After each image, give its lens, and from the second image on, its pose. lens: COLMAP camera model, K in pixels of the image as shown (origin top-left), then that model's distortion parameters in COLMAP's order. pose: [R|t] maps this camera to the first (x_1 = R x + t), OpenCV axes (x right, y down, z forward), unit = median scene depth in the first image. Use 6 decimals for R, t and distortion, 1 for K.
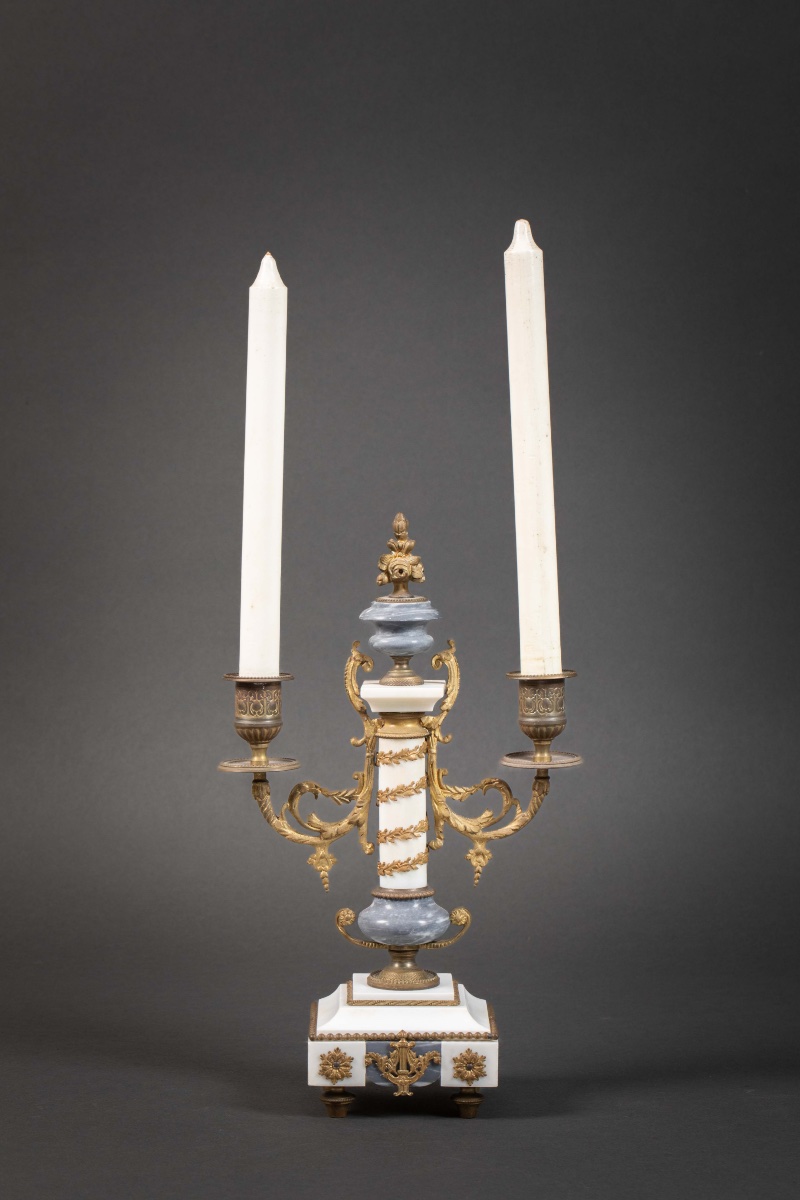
lens RADIAL K [[4605.2, 0, 405.2], [0, 4605.2, 603.0], [0, 0, 1]] dist [0.344497, 0.000000]
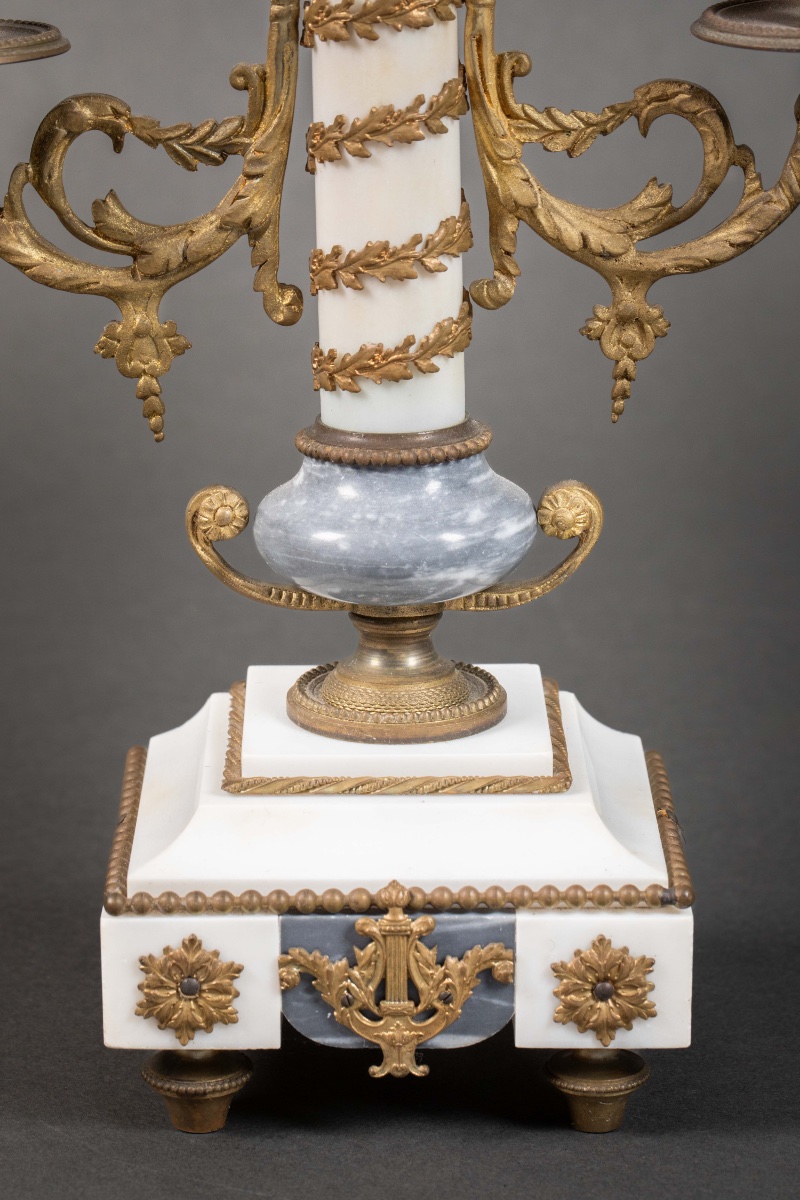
lens RADIAL K [[4605.2, 0, 411.2], [0, 4605.2, 608.6], [0, 0, 1]] dist [0.344497, 0.000000]
pose [[0.999955, -0.009518, 0.000506, 0.000590], [0.009277, 0.984072, 0.177528, 0.016955], [-0.002187, -0.177515, 0.984116, 0.681521]]
